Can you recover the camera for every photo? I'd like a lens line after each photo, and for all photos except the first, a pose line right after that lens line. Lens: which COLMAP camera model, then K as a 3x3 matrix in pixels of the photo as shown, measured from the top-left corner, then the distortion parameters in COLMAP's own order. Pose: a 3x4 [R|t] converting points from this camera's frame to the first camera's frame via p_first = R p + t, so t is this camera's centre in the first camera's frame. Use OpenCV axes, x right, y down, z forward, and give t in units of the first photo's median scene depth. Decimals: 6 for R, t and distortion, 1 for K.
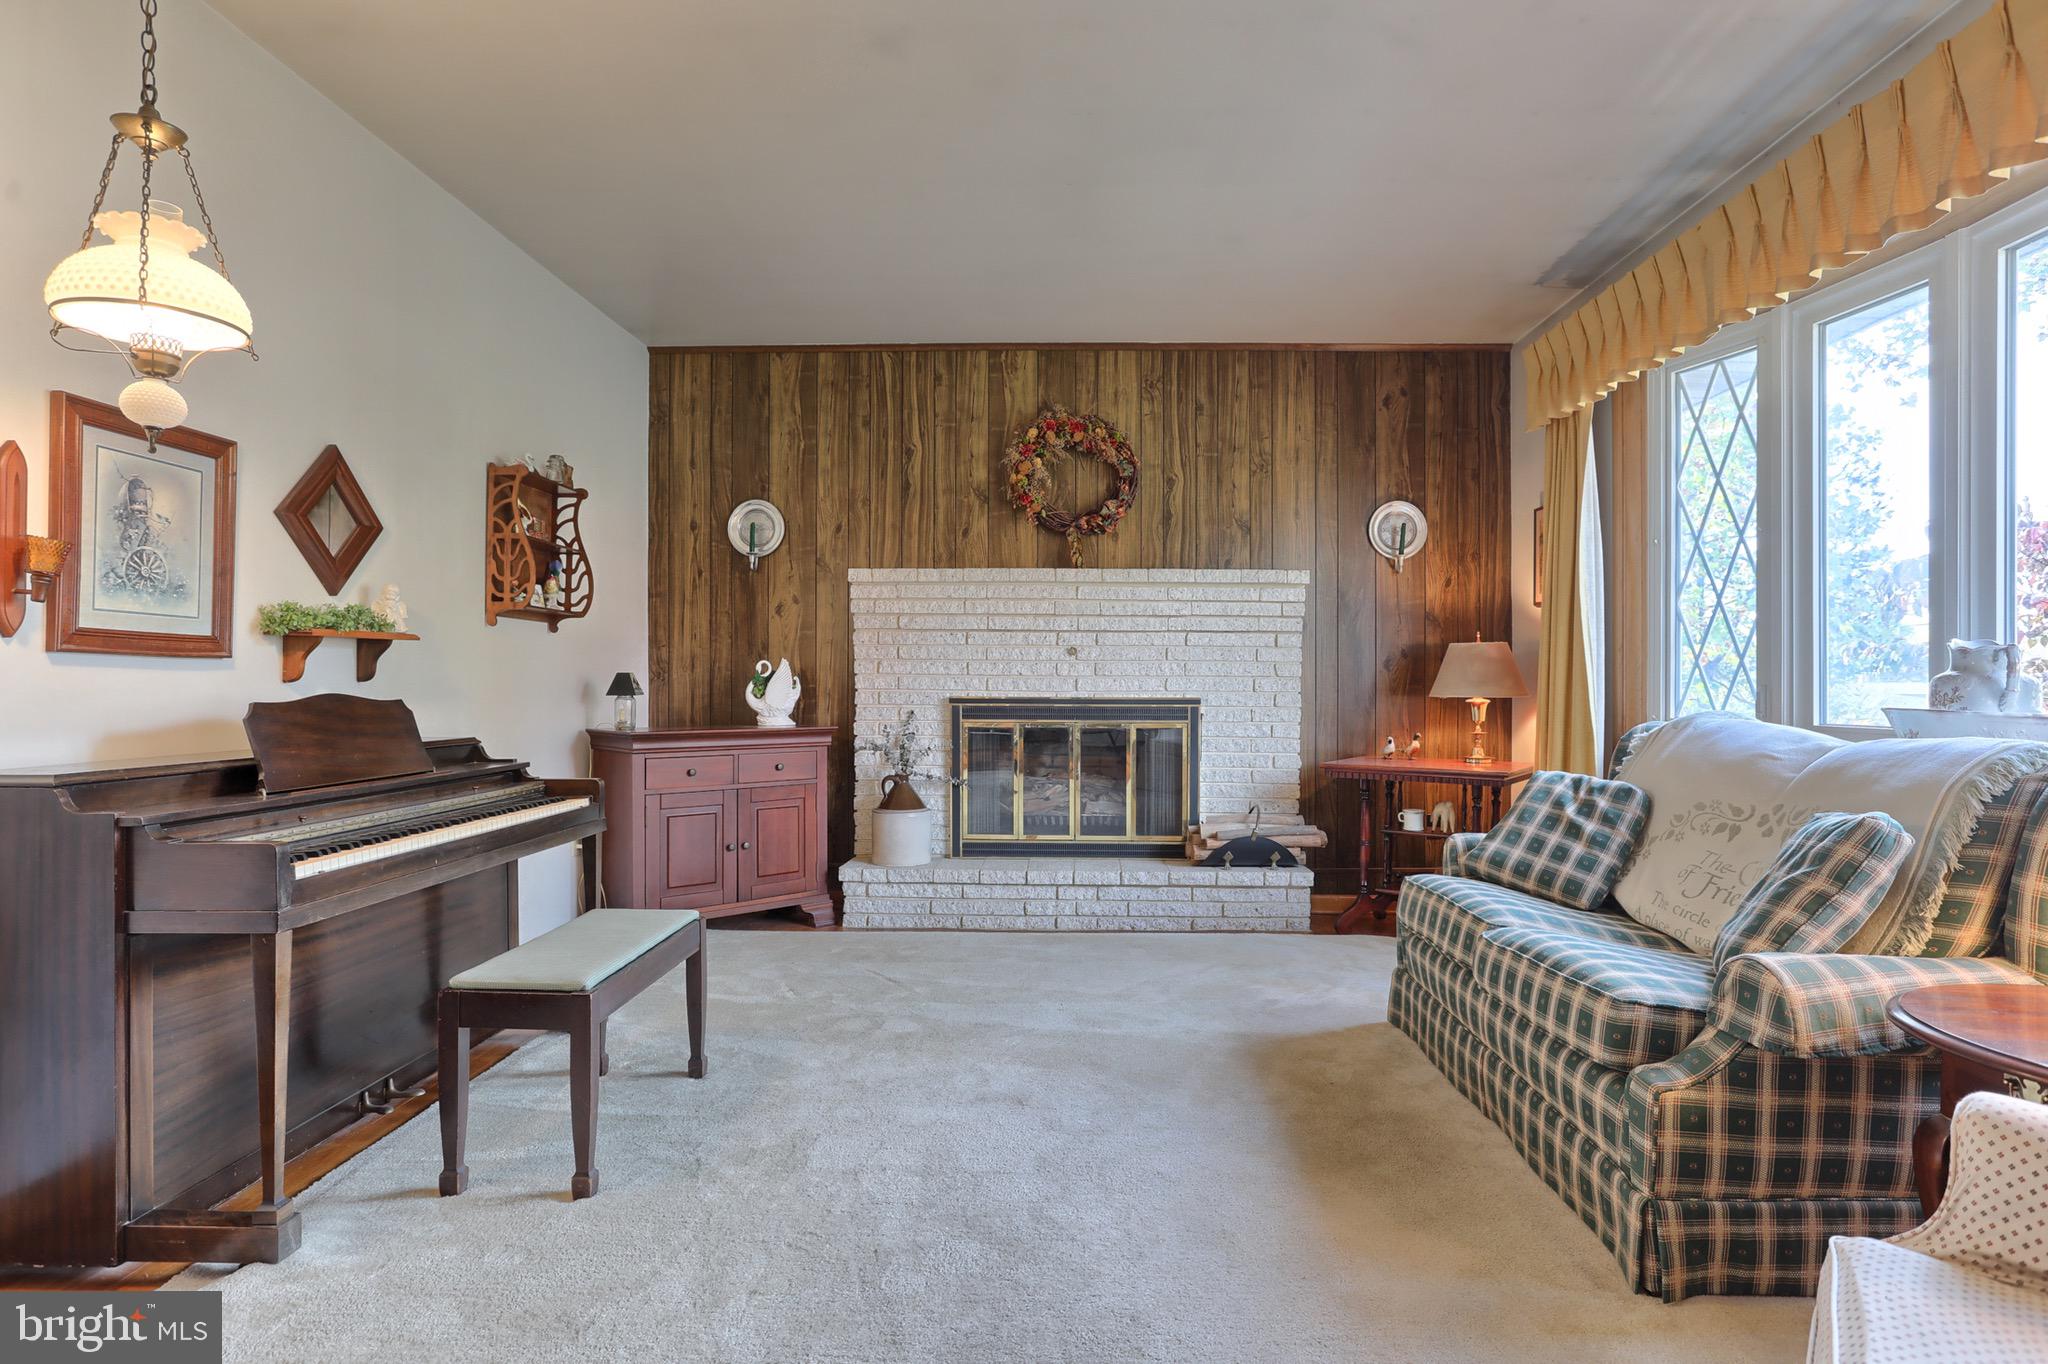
lens RADIAL K [[1084.5, 0, 1044.7], [0, 1084.5, 679.5], [0, 0, 1]] dist [-0.057903, 0.036463]
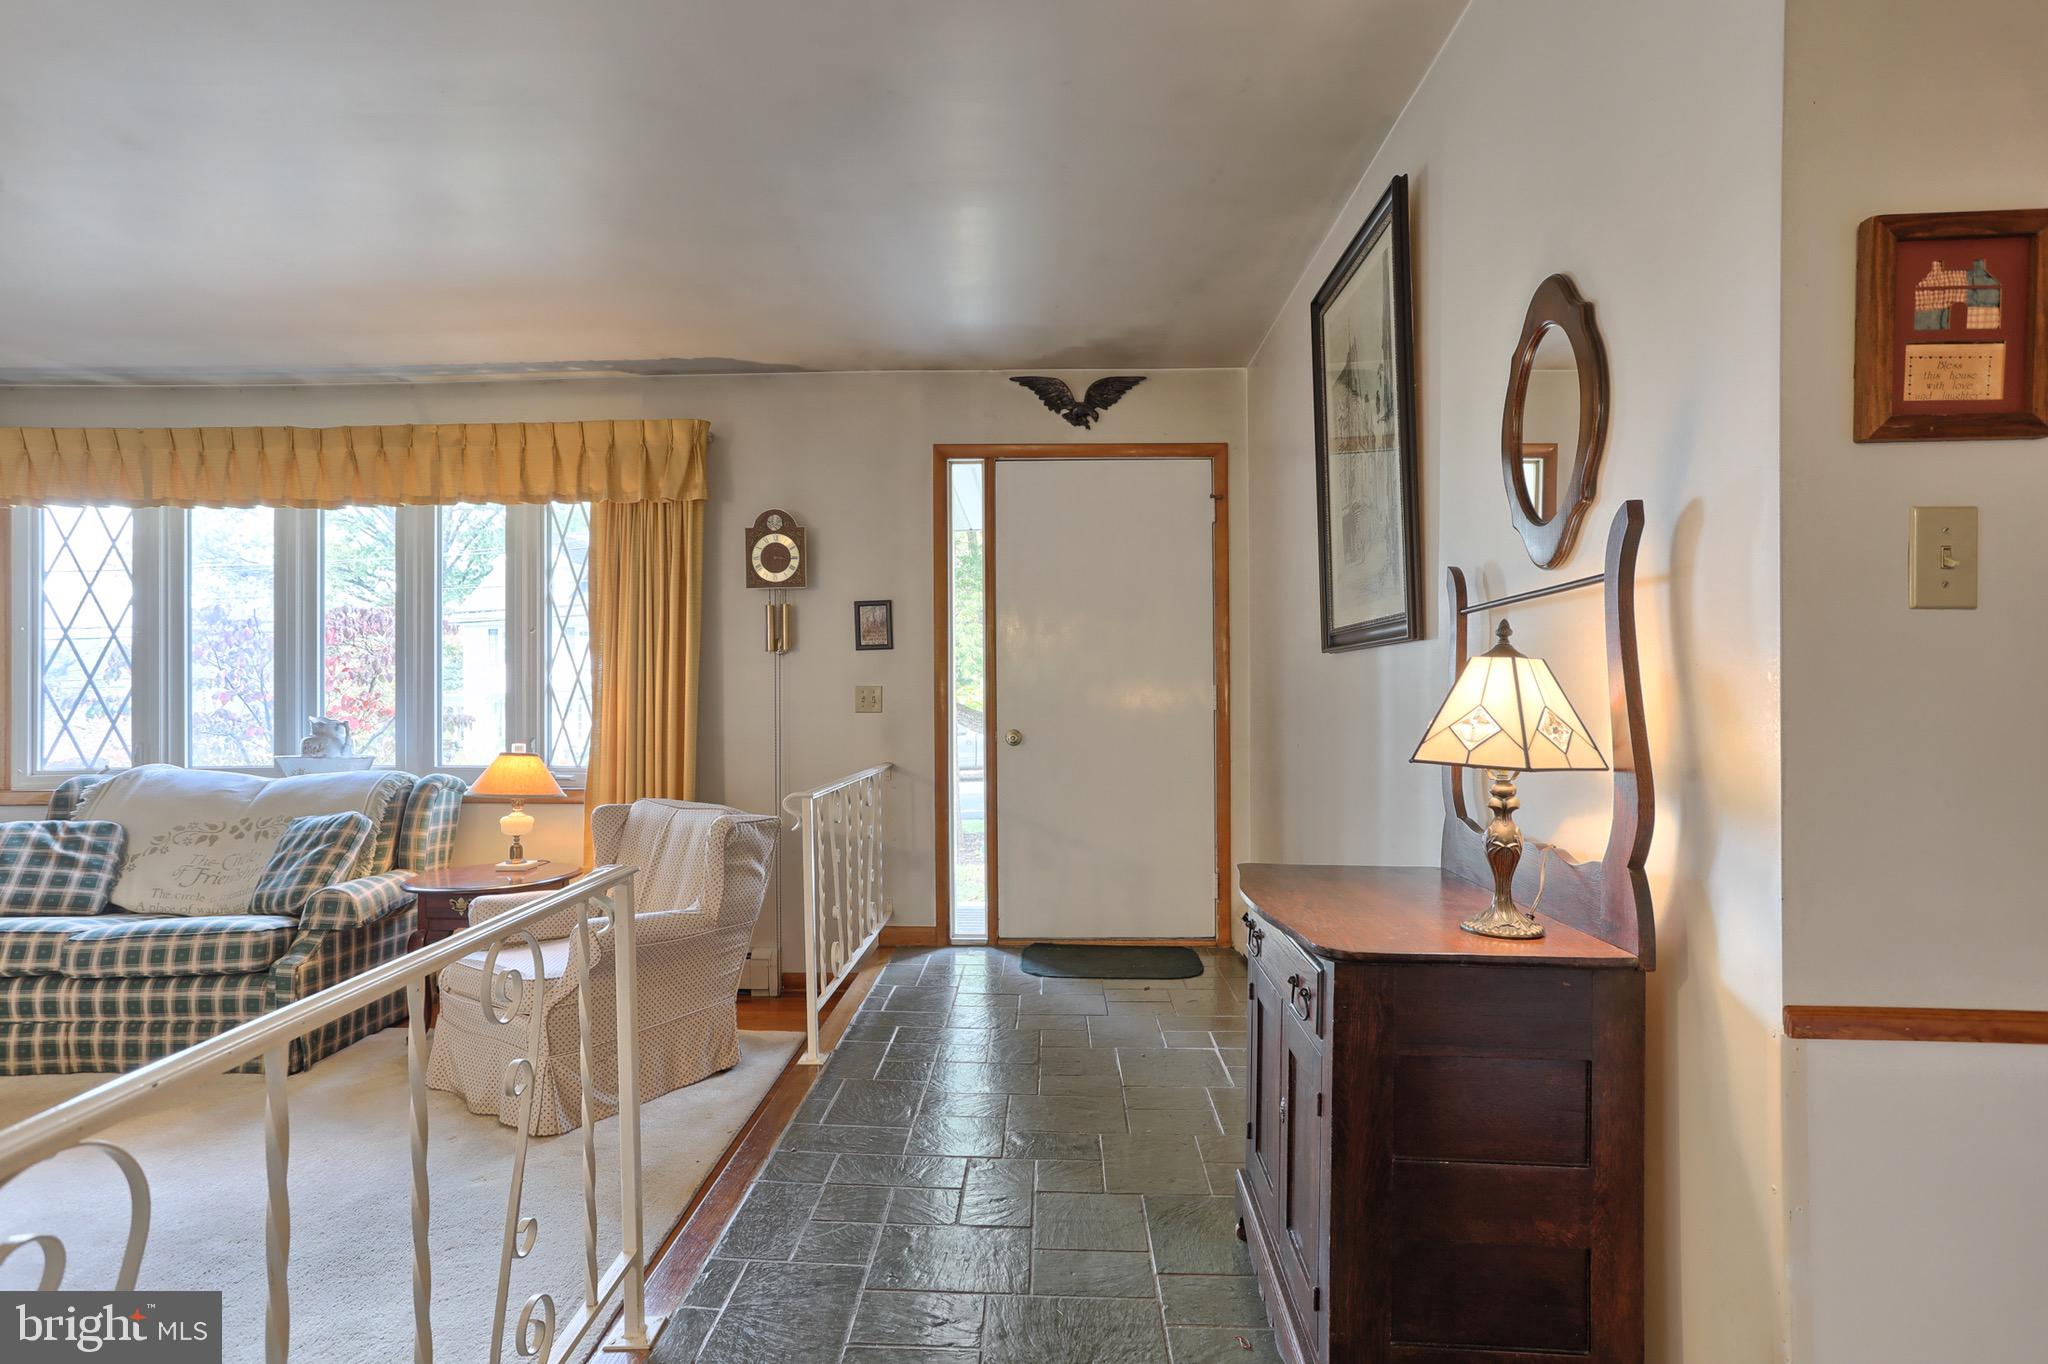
lens RADIAL K [[1014.9, 0, 1021.5], [0, 1014.9, 685.5], [0, 0, 1]] dist [-0.037806, 0.029919]
pose [[-0.001873, 0.003566, 0.999992, -0.468439], [0.003910, 0.999986, -0.003559, -0.043309], [-0.999991, 0.003903, -0.001887, -0.121259]]
